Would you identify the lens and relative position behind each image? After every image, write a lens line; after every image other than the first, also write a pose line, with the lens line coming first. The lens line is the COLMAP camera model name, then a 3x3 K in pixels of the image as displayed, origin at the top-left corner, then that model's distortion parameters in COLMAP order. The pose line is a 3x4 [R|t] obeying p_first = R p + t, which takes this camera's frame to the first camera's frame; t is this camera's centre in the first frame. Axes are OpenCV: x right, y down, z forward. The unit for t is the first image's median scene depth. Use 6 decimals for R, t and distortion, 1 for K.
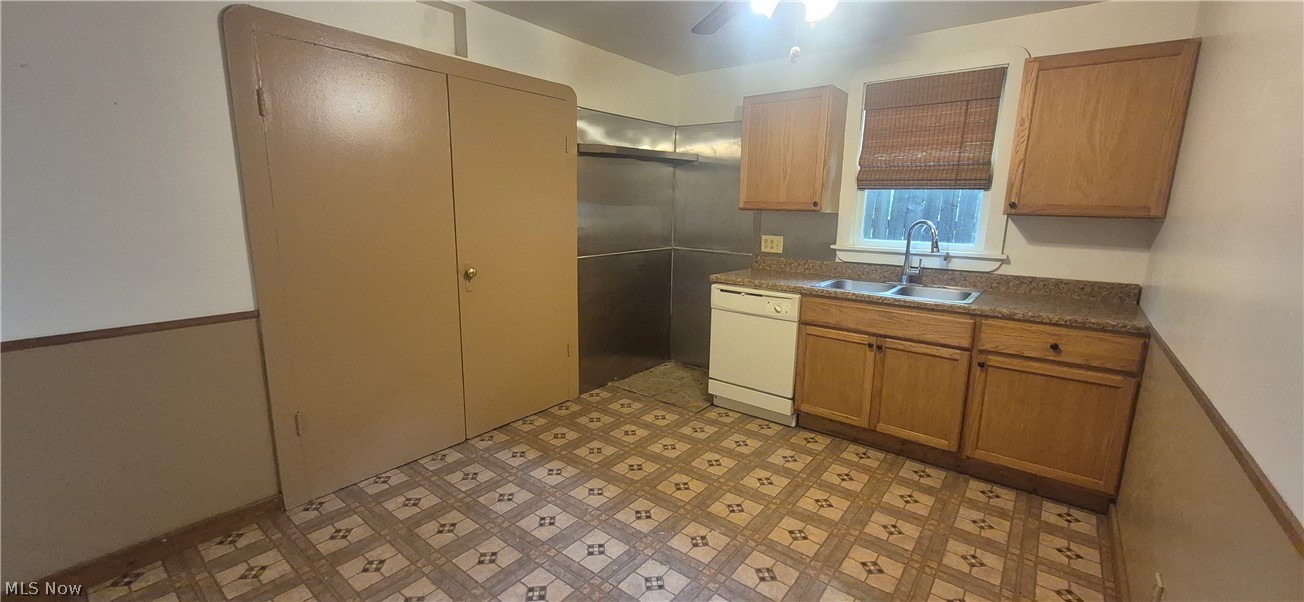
lens RADIAL K [[508.7, 0, 653.7], [0, 508.7, 299.0], [0, 0, 1]] dist [-0.004038, 0.000203]
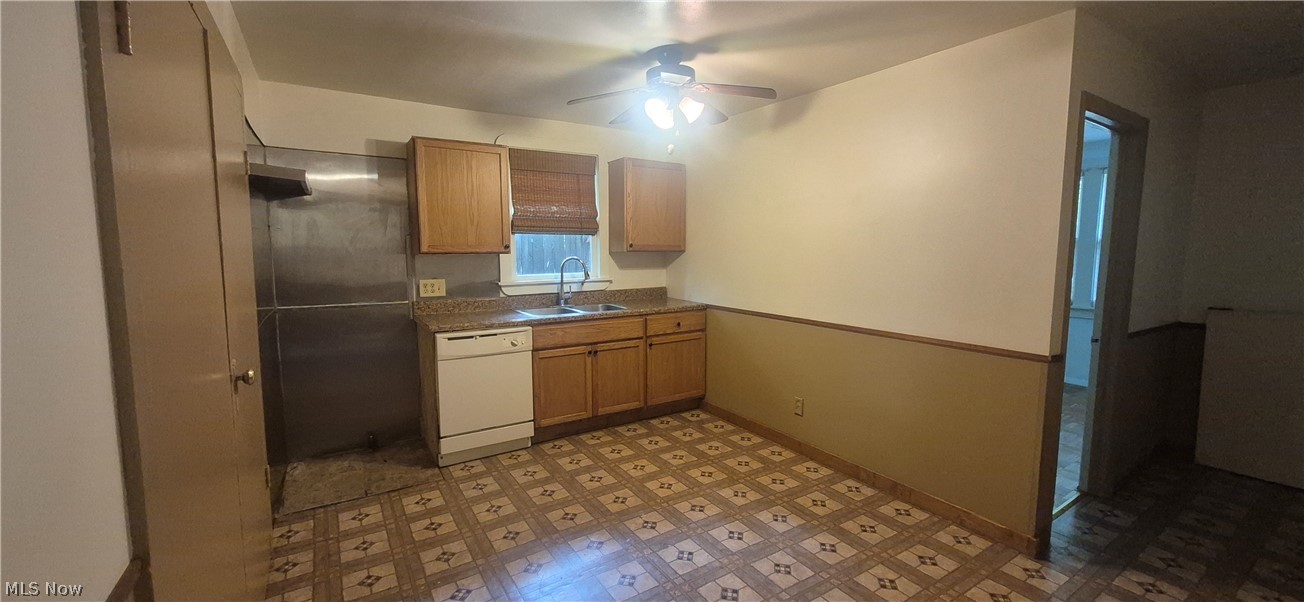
lens RADIAL K [[508.7, 0, 657.7], [0, 508.7, 300.6], [0, 0, 1]] dist [-0.004038, 0.000203]
pose [[0.323110, -0.118150, 0.938957, -0.693142], [0.179868, 0.981758, 0.061641, -0.084597], [-0.929111, 0.148971, 0.338467, 0.349493]]
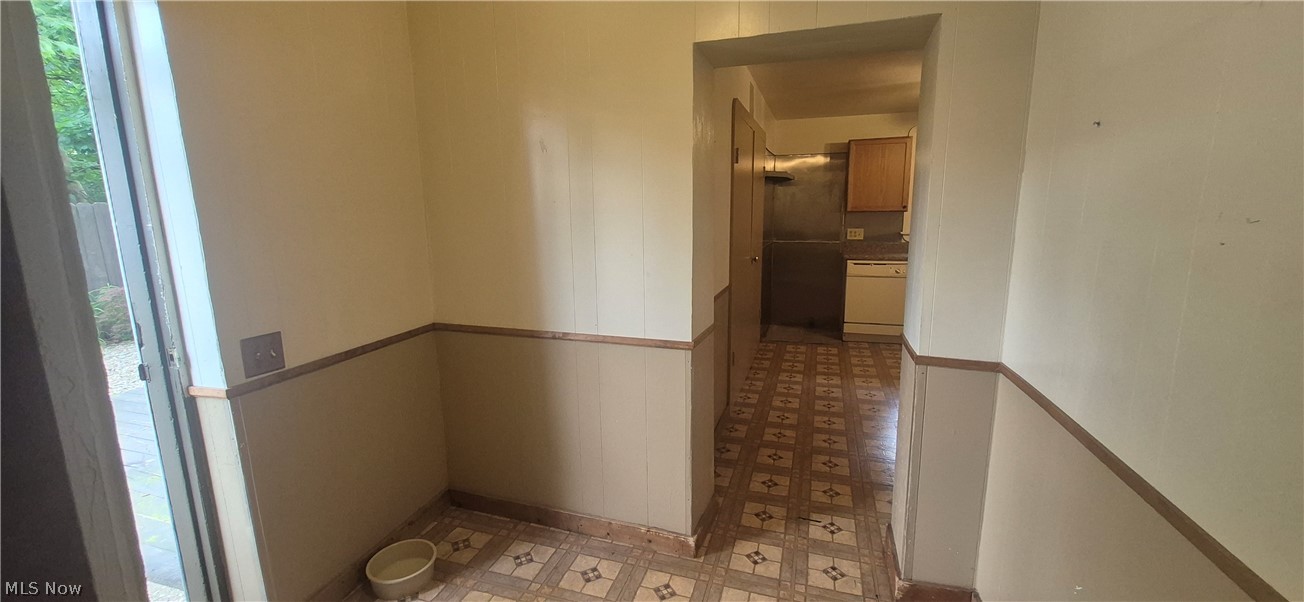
lens RADIAL K [[508.7, 0, 653.0], [0, 508.7, 295.6], [0, 0, 1]] dist [-0.004038, 0.000203]
pose [[0.941686, -0.092208, 0.323614, -1.084193], [0.097012, 0.995282, 0.001291, 0.019717], [-0.322206, 0.030178, 0.946188, -0.311090]]
